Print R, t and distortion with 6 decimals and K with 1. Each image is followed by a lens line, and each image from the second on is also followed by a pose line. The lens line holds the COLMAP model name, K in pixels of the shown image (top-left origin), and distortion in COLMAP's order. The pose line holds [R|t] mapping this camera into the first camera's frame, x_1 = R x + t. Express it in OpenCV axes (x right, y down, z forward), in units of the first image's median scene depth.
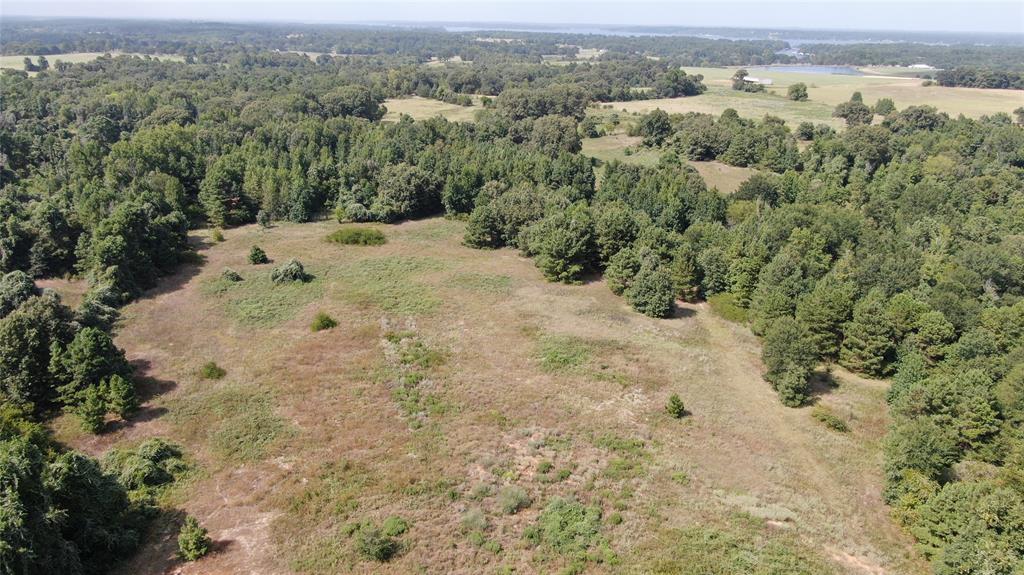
lens RADIAL K [[739.7, 0, 511.2], [0, 739.7, 295.0], [0, 0, 1]] dist [-0.013935, 0.006845]
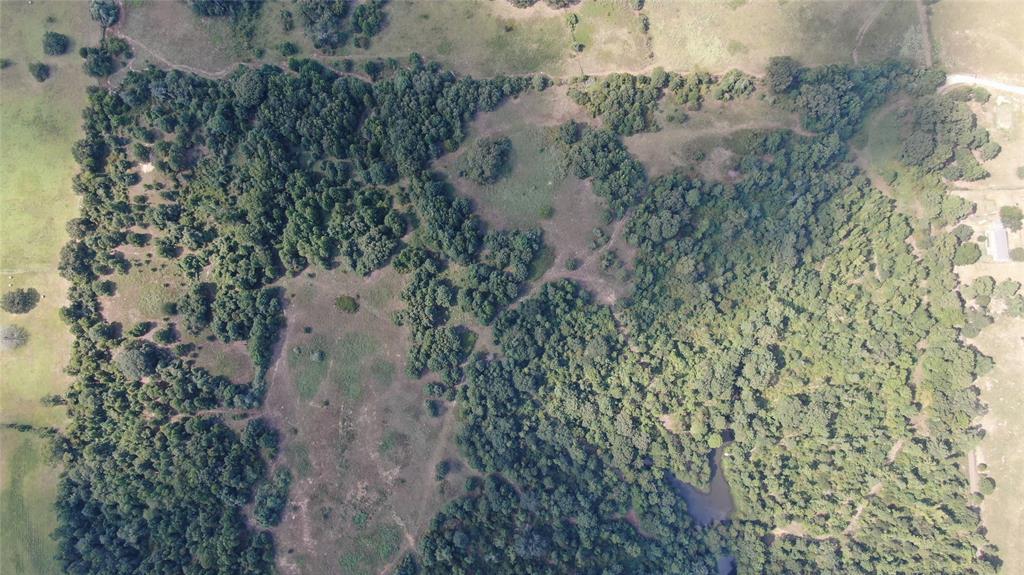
lens RADIAL K [[739.7, 0, 509.7], [0, 739.7, 291.9], [0, 0, 1]] dist [-0.013935, 0.006845]
pose [[0.961386, 0.255635, -0.101924, 0.658085], [-0.039277, 0.494017, 0.868565, -2.738294], [0.272388, -0.831022, 0.484982, 0.043556]]
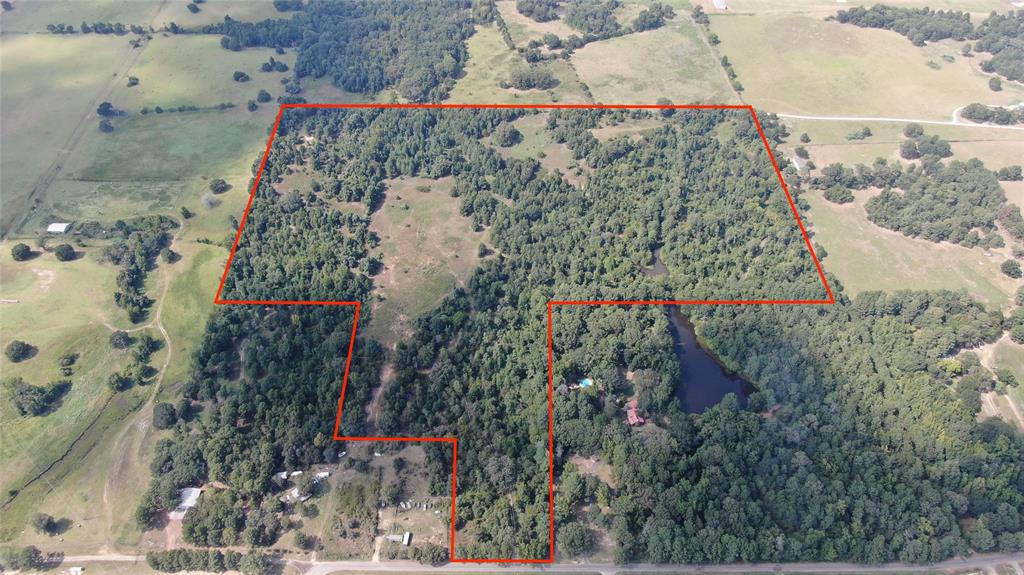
lens RADIAL K [[739.7, 0, 508.9], [0, 739.7, 285.7], [0, 0, 1]] dist [-0.013935, 0.006845]
pose [[0.968278, 0.159763, -0.192130, 1.341252], [-0.070732, 0.912697, 0.402469, -1.536514], [0.239656, -0.376112, 0.895044, -3.255016]]
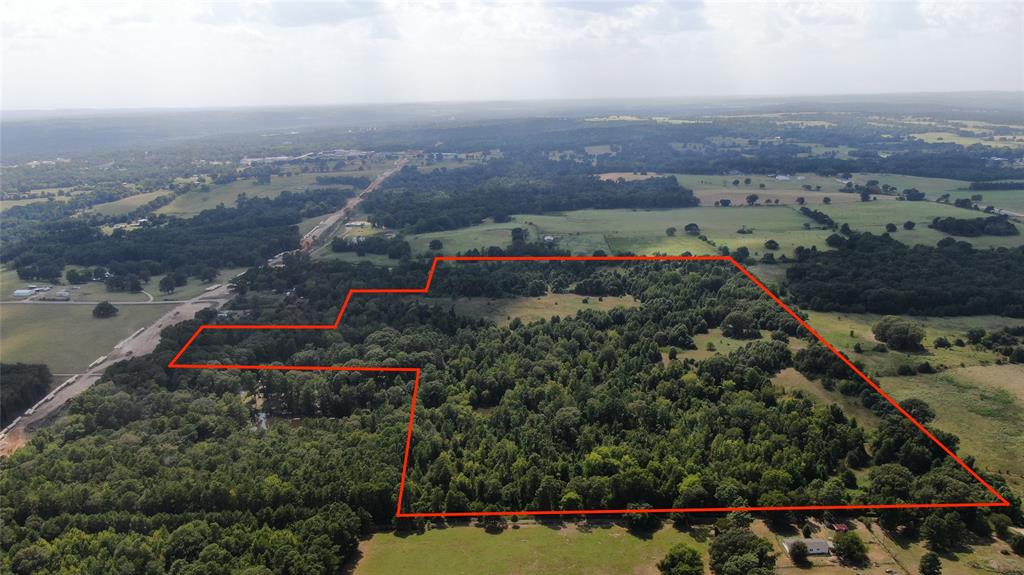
lens RADIAL K [[739.7, 0, 511.9], [0, 739.7, 289.4], [0, 0, 1]] dist [-0.013935, 0.006845]
pose [[-0.282433, 0.240122, -0.928748, 4.221082], [-0.325199, 0.886870, 0.328187, -1.489122], [0.902484, 0.394719, -0.172394, 1.419695]]
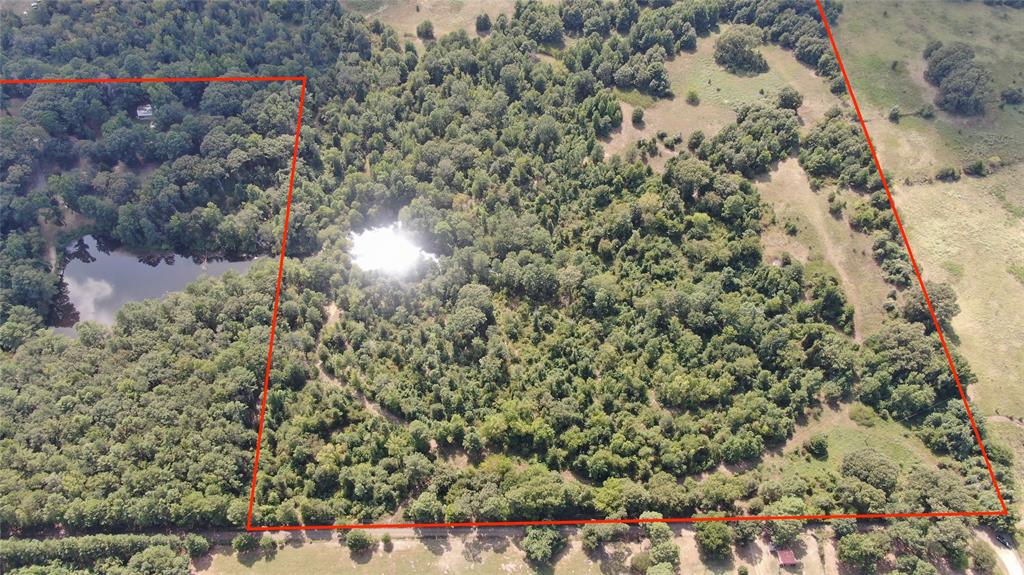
lens RADIAL K [[739.7, 0, 510.4], [0, 739.7, 290.1], [0, 0, 1]] dist [-0.013935, 0.006845]
pose [[-0.260122, 0.794314, -0.549001, 2.681182], [-0.336322, 0.458435, 0.822633, -2.005718], [0.905110, 0.398626, 0.147896, 1.071833]]
